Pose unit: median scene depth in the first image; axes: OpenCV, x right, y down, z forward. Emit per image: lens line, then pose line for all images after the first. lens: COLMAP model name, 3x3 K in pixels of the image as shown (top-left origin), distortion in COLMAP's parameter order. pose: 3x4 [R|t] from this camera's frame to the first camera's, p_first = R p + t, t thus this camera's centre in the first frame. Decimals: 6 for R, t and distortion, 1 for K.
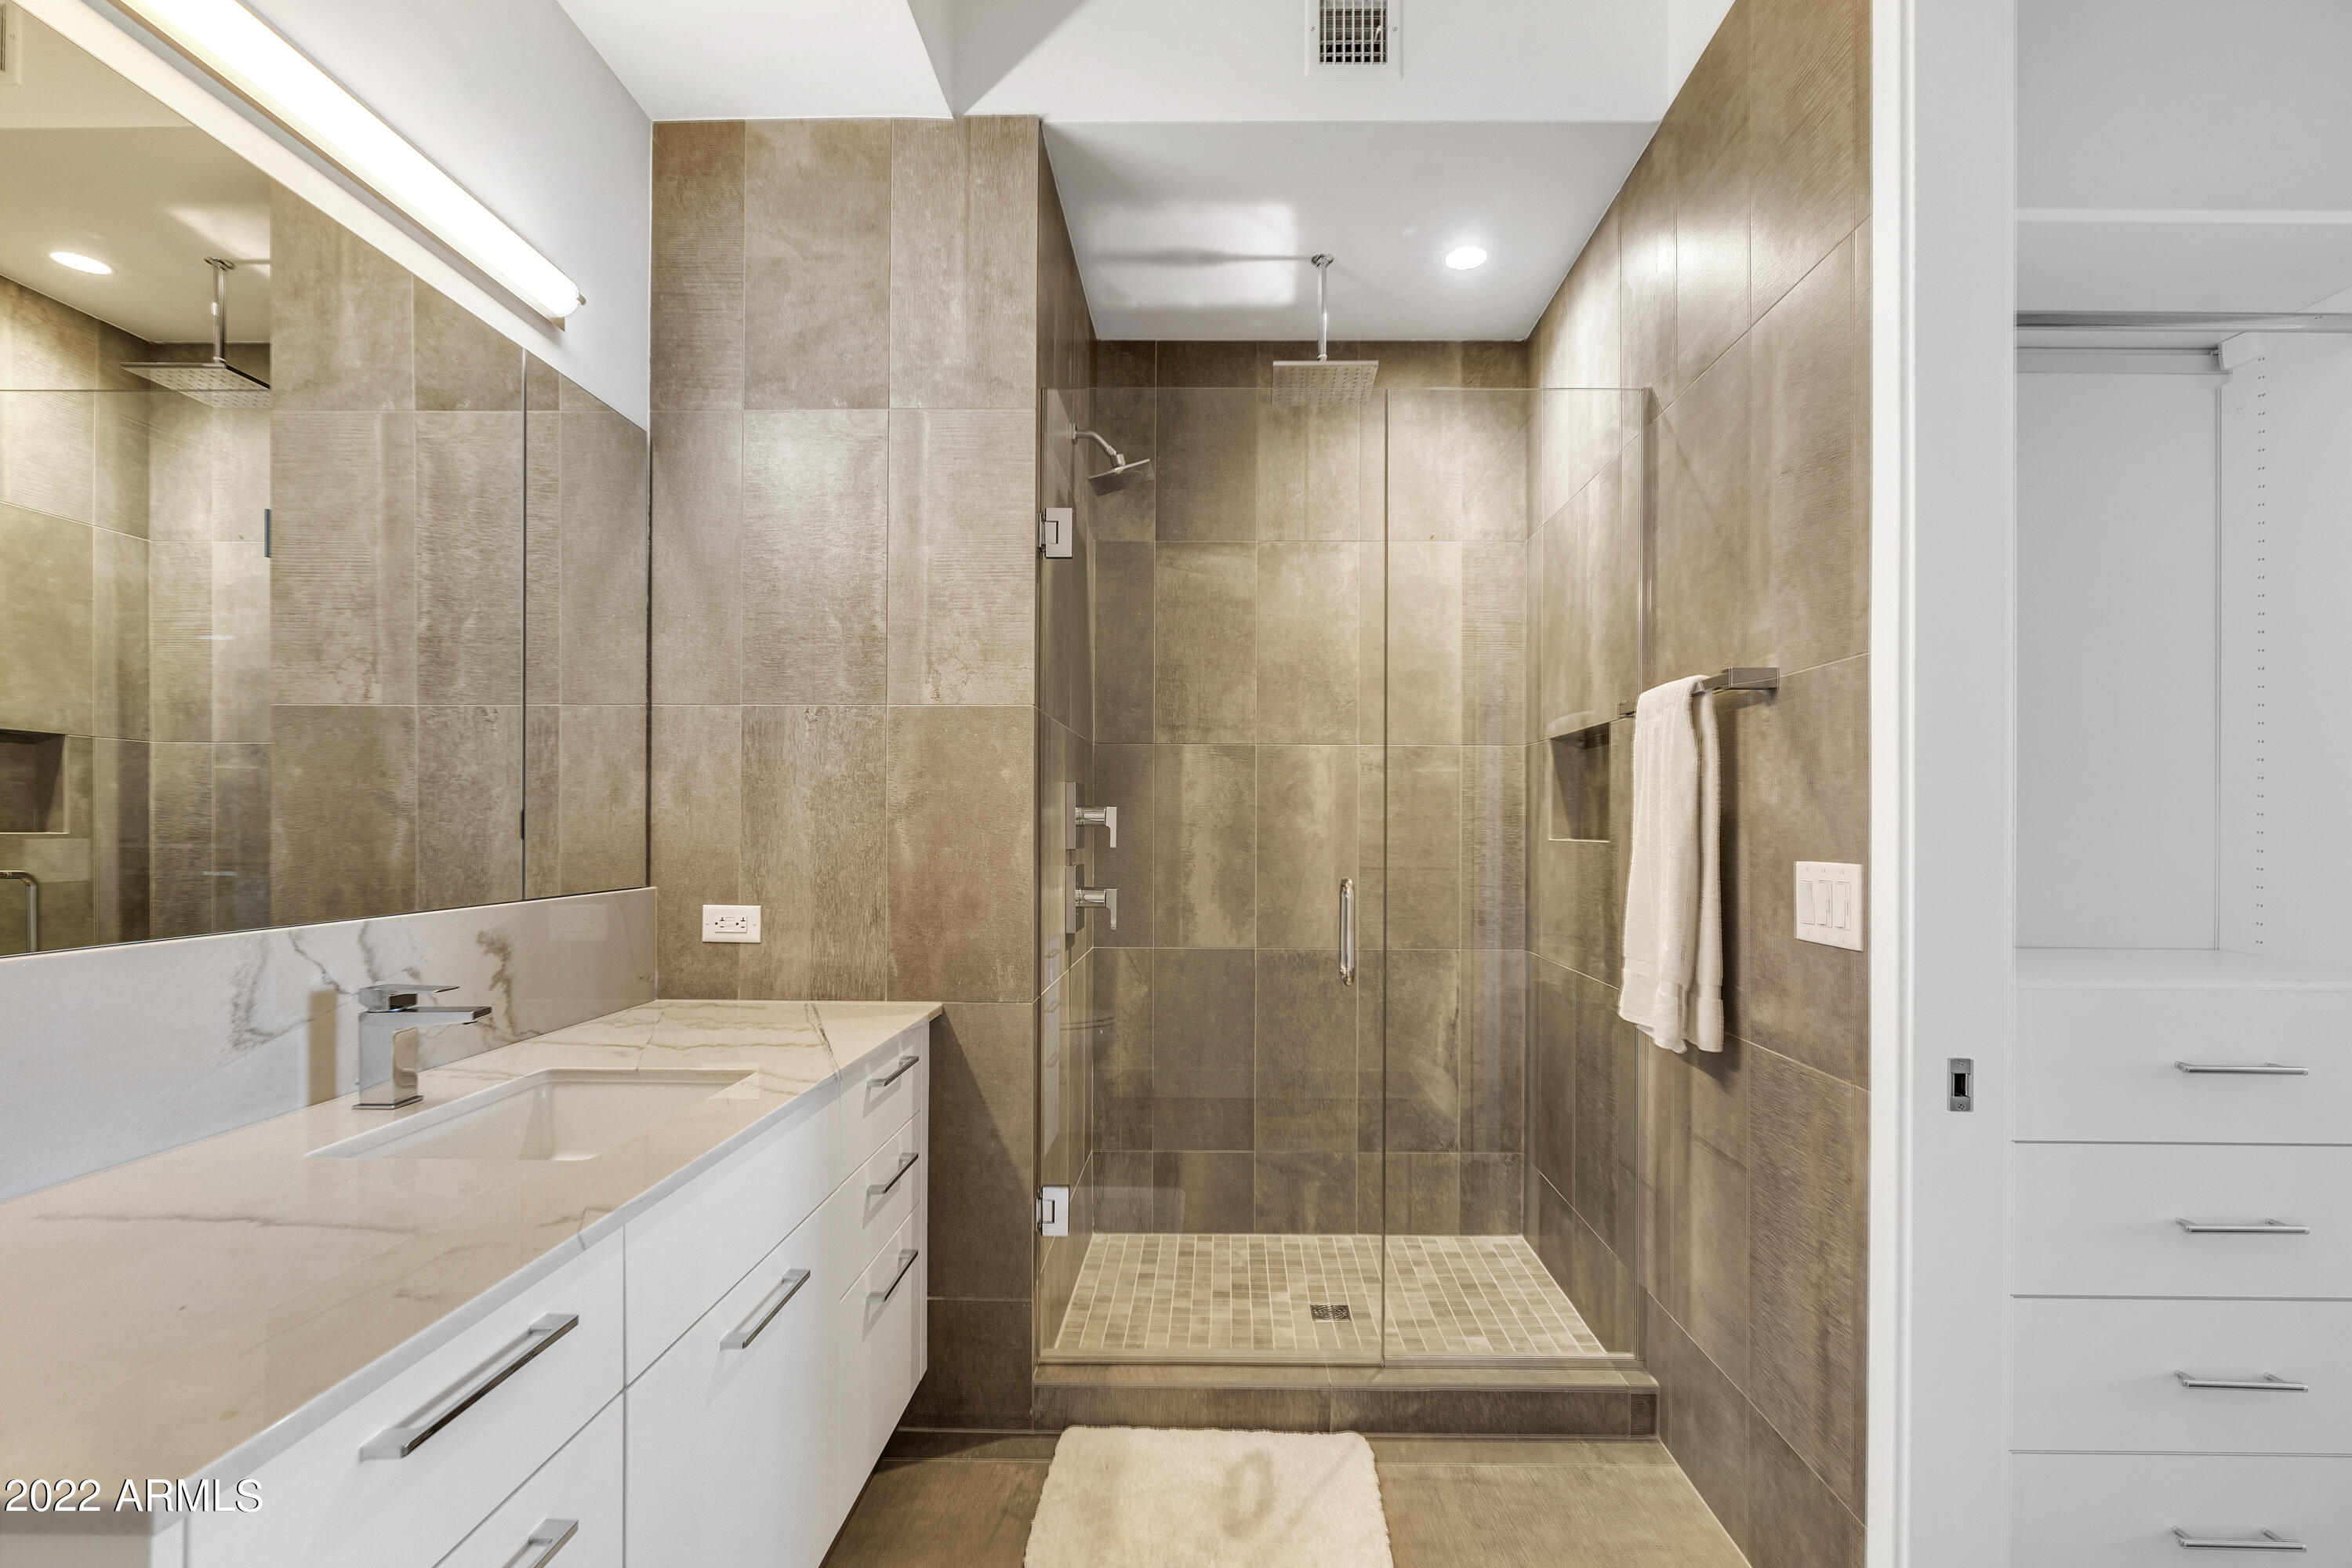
lens RADIAL K [[1065.8, 0, 1176.0], [0, 1065.8, 784.0], [0, 0, 1]] dist [-0.018223, 0.005941]
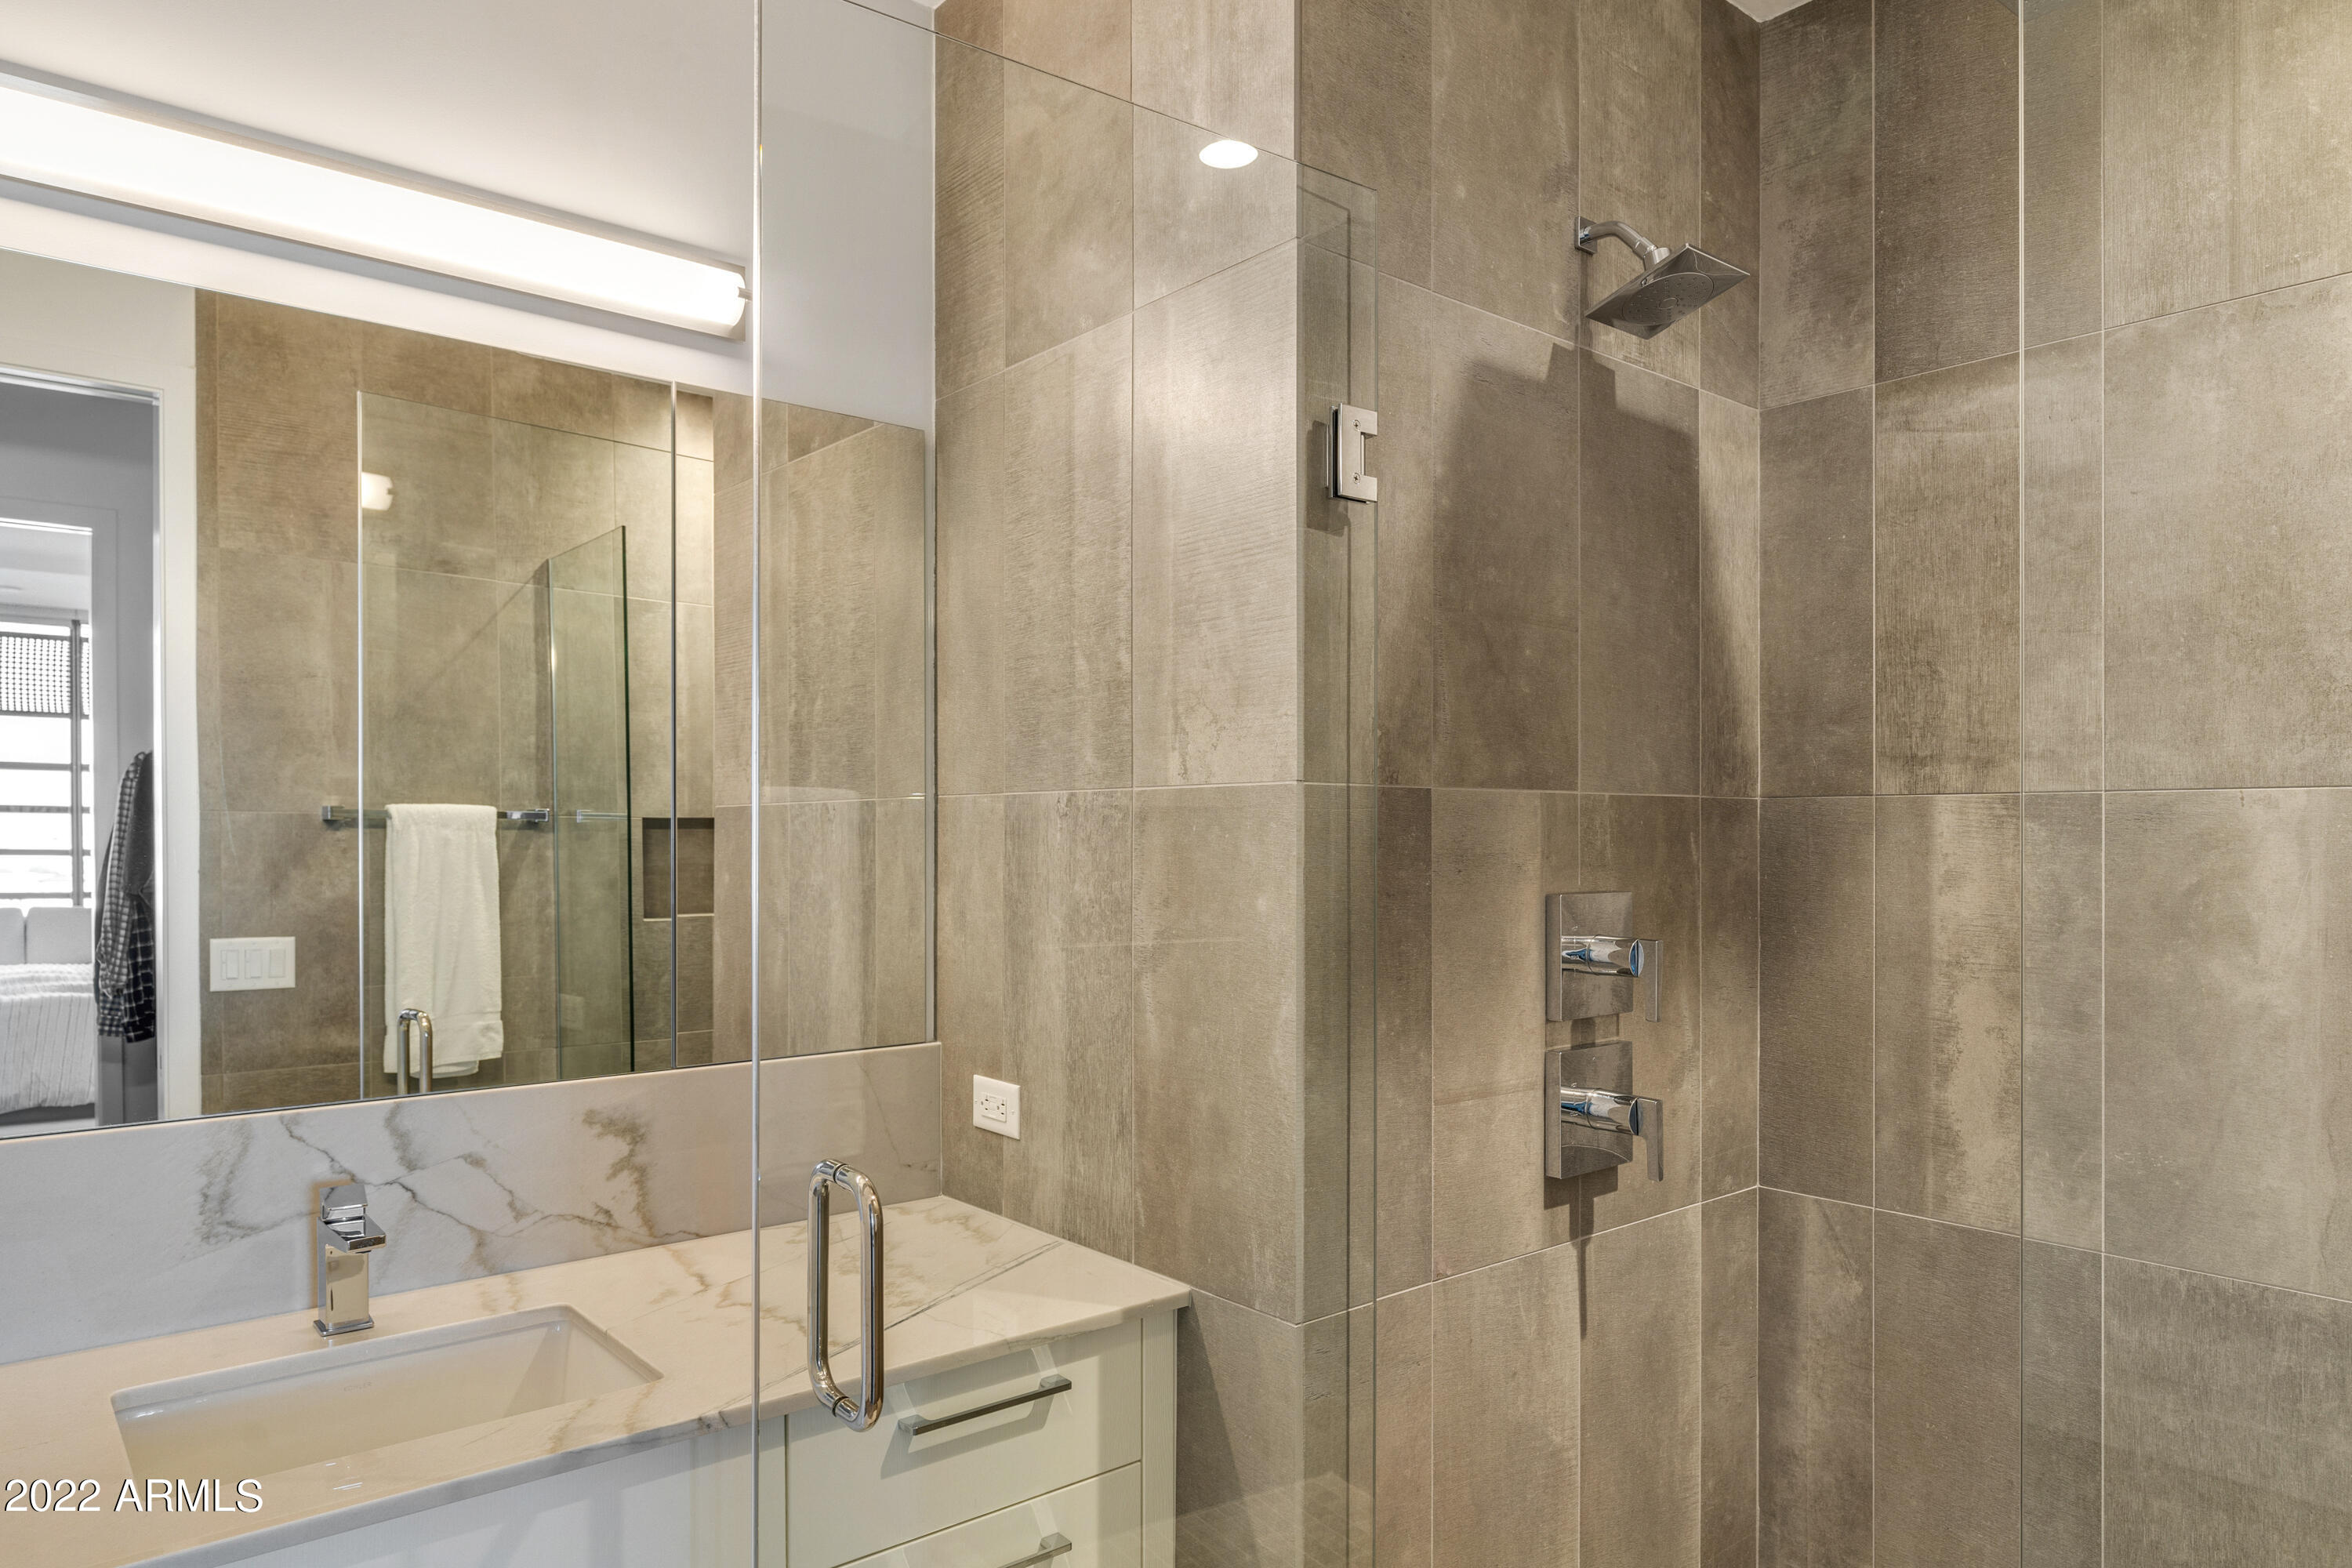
lens RADIAL K [[1440.8, 0, 1178.6], [0, 1440.8, 806.2], [0, 0, 1]] dist [-0.018317, 0.013605]
pose [[0.671320, -0.022069, -0.740839, 0.368963], [0.033100, 0.999452, 0.000221, -0.062515], [0.740428, -0.024671, 0.671683, 0.448653]]
